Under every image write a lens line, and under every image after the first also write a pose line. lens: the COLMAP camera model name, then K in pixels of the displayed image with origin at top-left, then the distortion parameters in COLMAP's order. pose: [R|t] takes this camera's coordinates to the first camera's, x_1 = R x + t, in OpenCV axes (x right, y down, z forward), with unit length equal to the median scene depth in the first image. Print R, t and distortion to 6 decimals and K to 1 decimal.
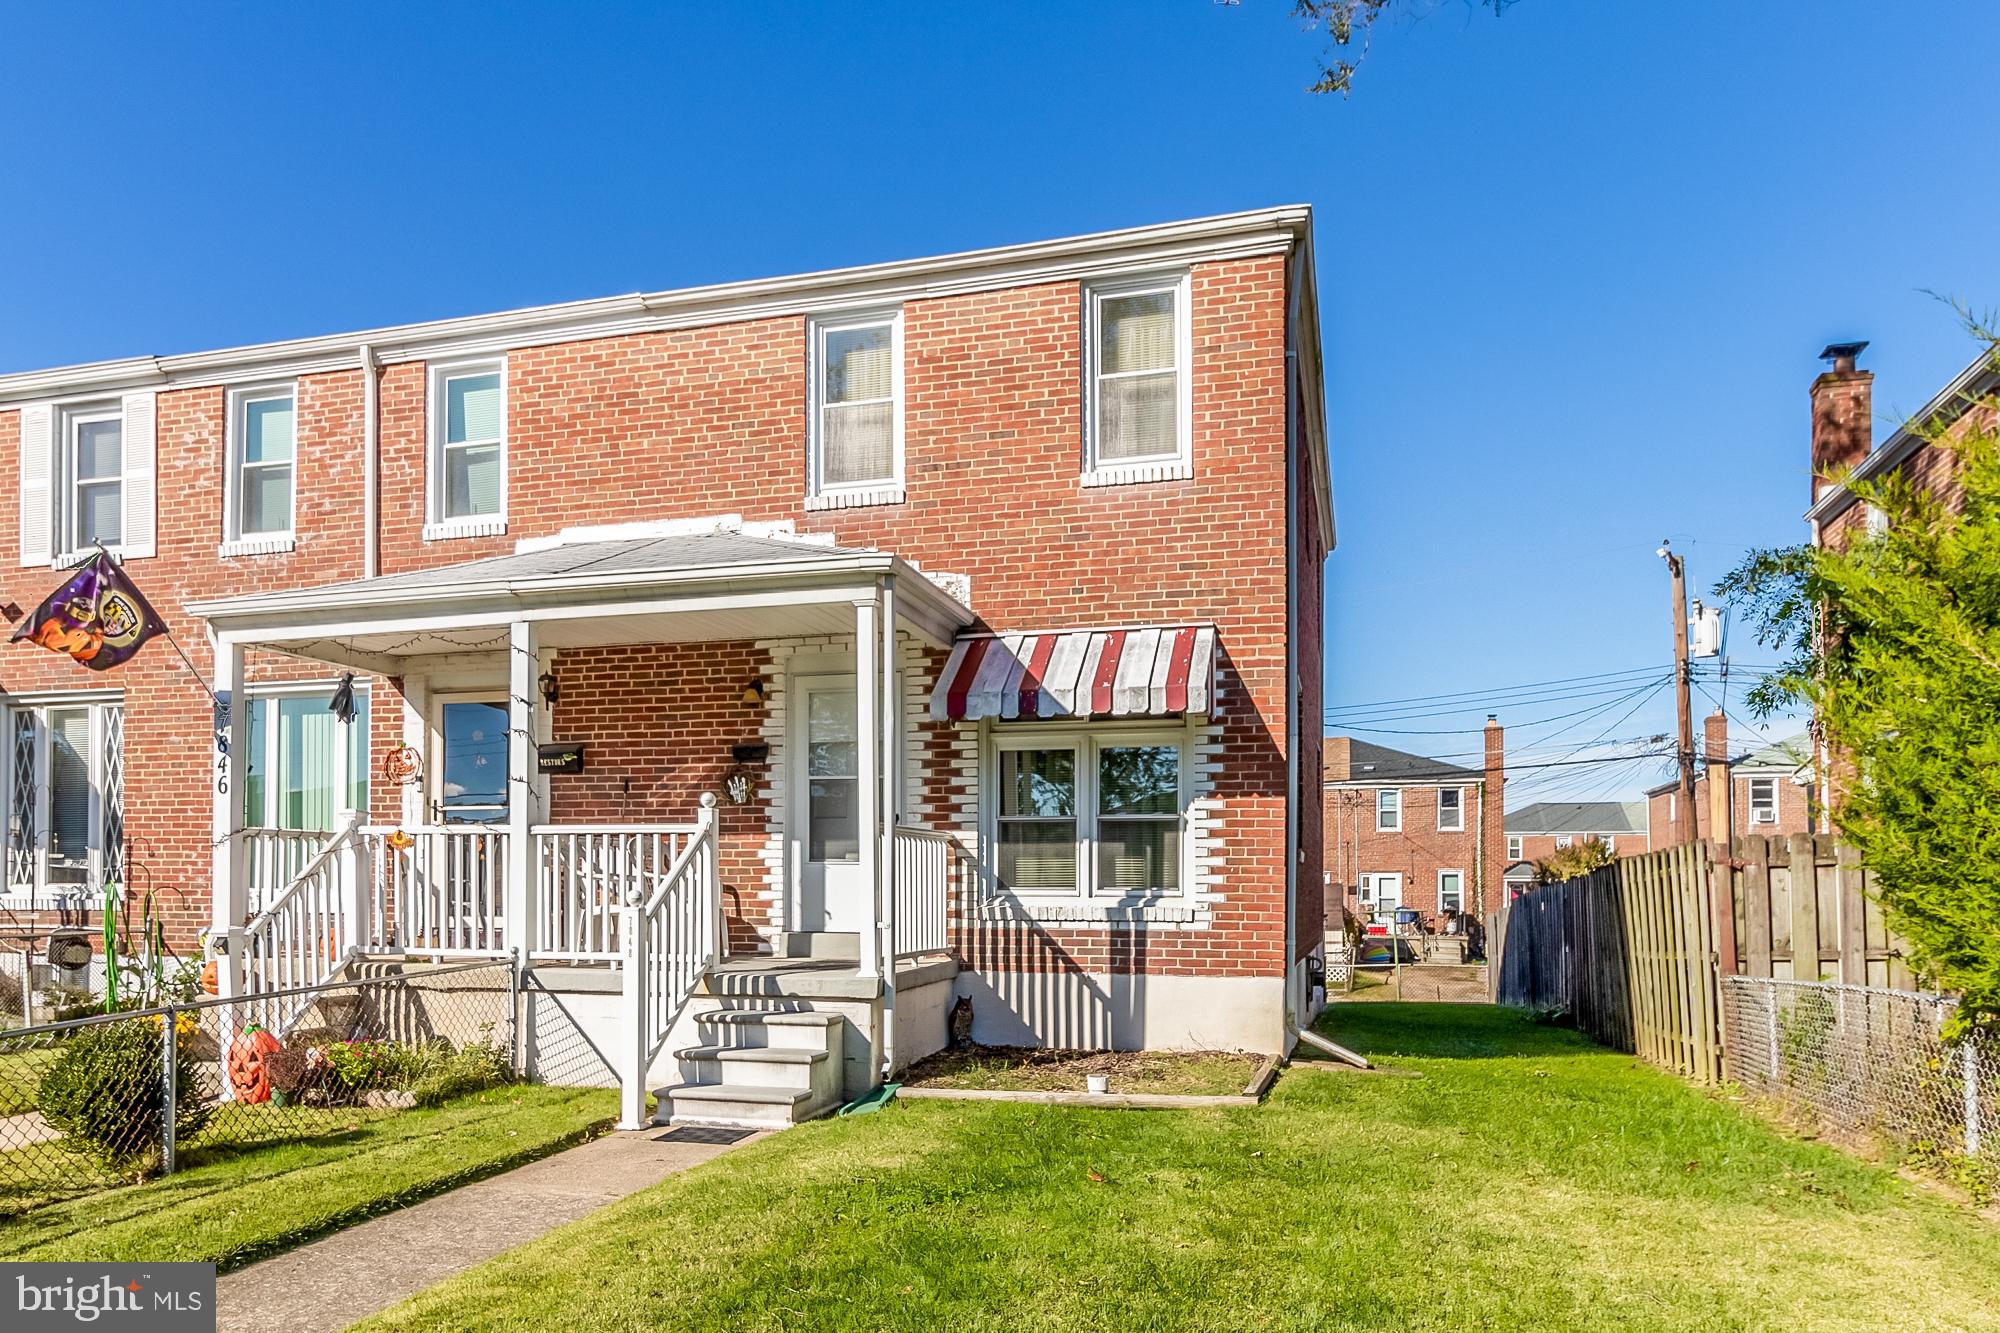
lens RADIAL K [[1013.6, 0, 1000.6], [0, 1013.6, 680.0], [0, 0, 1]] dist [0.004442, -0.000624]
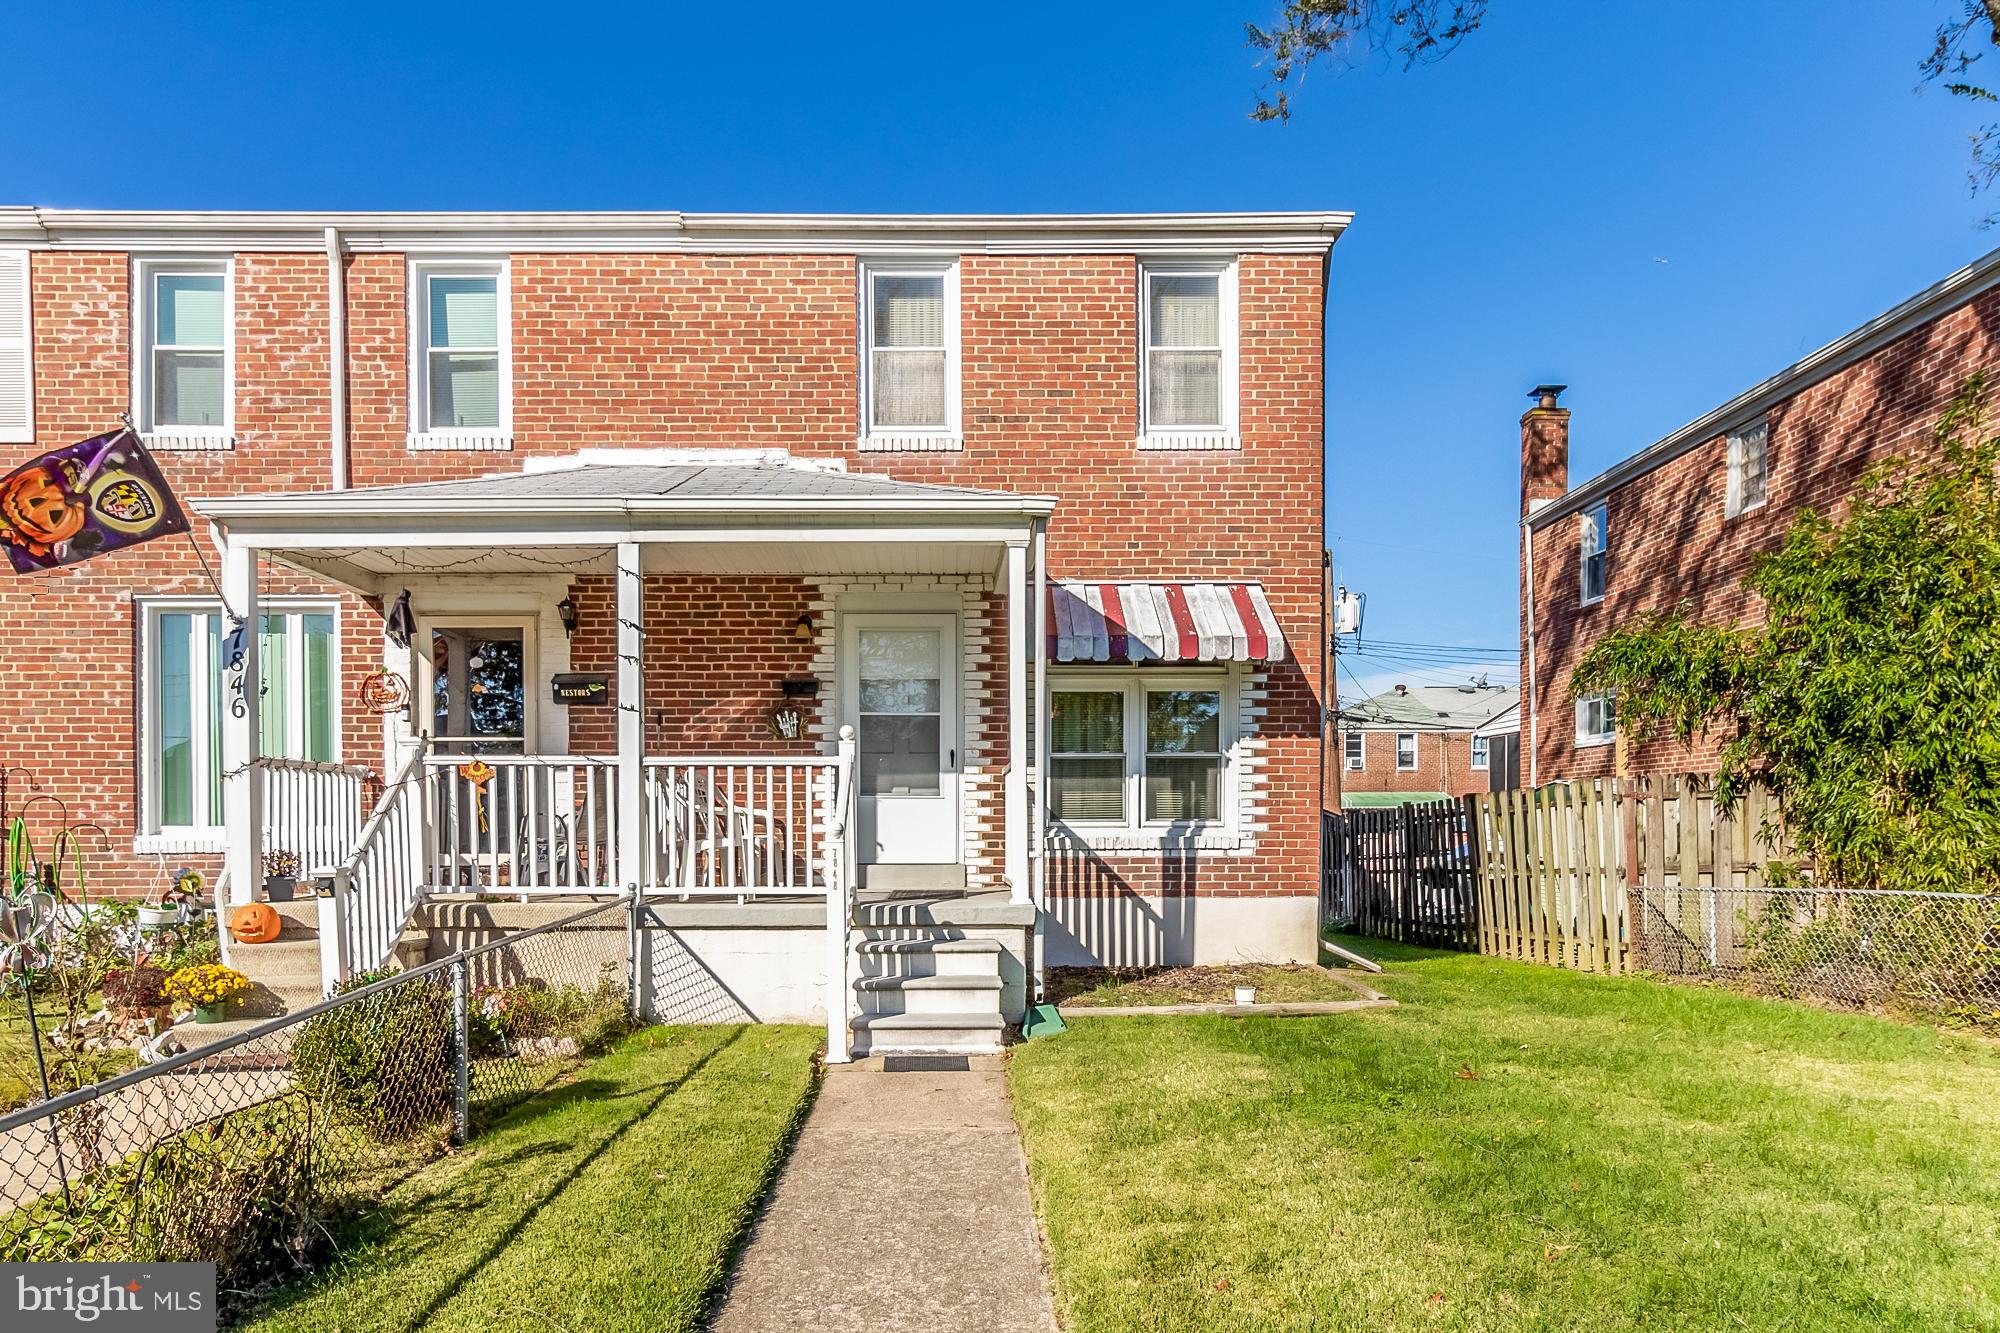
lens RADIAL K [[933.5, 0, 999.8], [0, 933.5, 656.2], [0, 0, 1]] dist [0.004028, 0.000241]
pose [[0.975156, 0.032918, 0.219058, -0.255589], [-0.038520, 0.999030, 0.021350, 0.013051], [-0.218143, -0.029257, 0.975478, 0.053744]]
